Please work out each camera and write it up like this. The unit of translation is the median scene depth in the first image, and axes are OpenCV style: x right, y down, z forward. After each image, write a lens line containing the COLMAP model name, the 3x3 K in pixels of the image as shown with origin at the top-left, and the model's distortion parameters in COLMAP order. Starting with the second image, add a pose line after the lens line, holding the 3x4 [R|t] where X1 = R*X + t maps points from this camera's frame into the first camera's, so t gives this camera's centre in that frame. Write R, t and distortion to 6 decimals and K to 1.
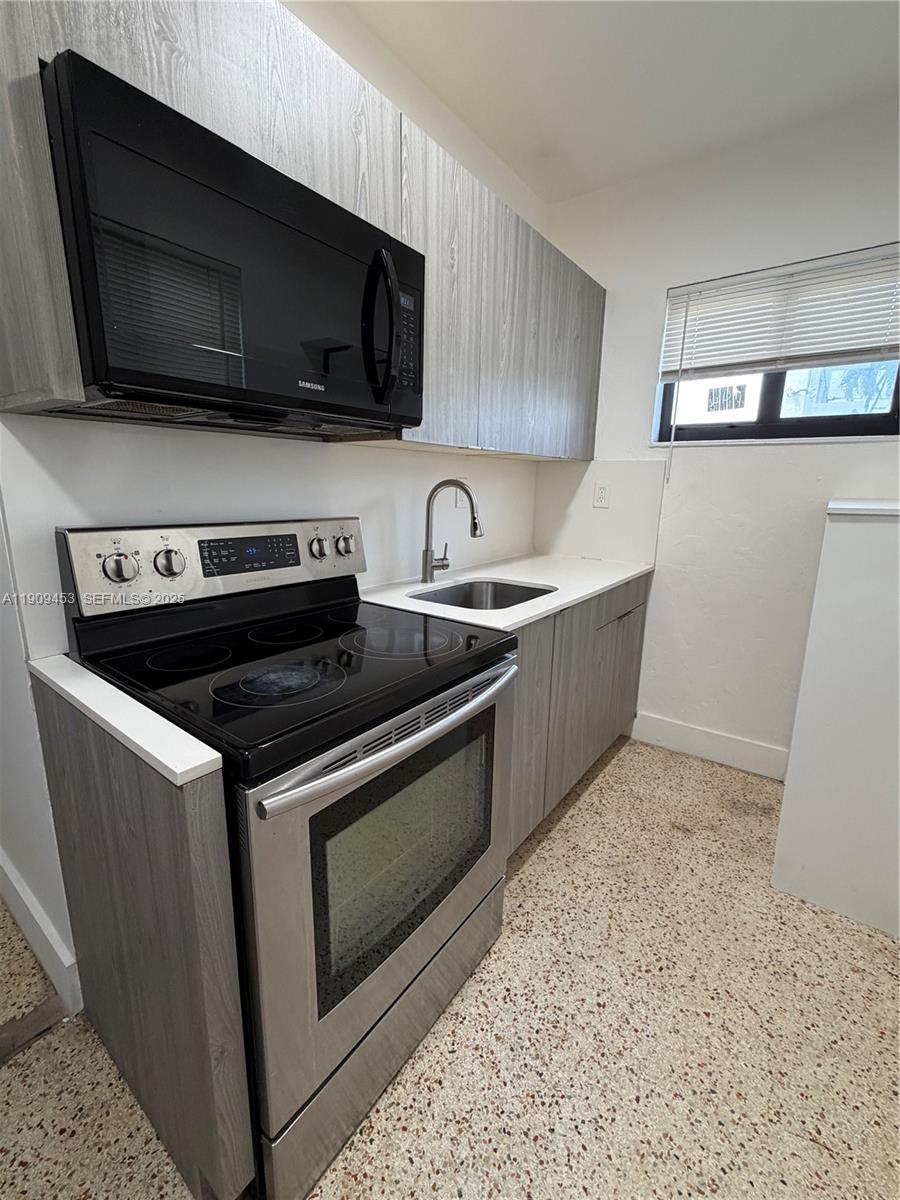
lens RADIAL K [[512.0, 0, 449.9], [0, 512.0, 602.1], [0, 0, 1]] dist [0.001529, 0.000785]
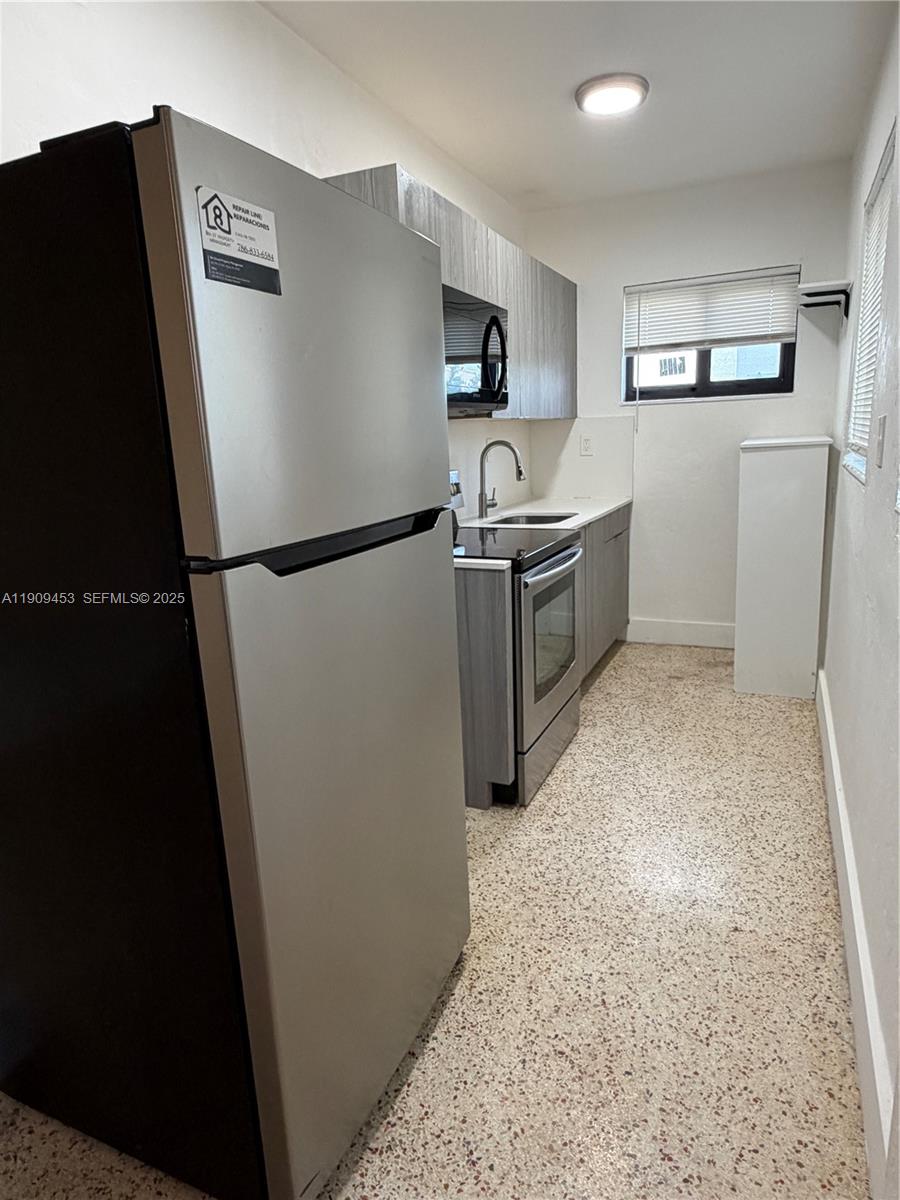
lens RADIAL K [[712.1, 0, 450.8], [0, 712.1, 598.0], [0, 0, 1]] dist [0.008983, 0.001153]
pose [[0.977757, -0.098607, 0.185115, -0.471667], [0.099783, 0.995005, 0.002974, 0.150085], [-0.184484, 0.015563, 0.982712, -0.780713]]
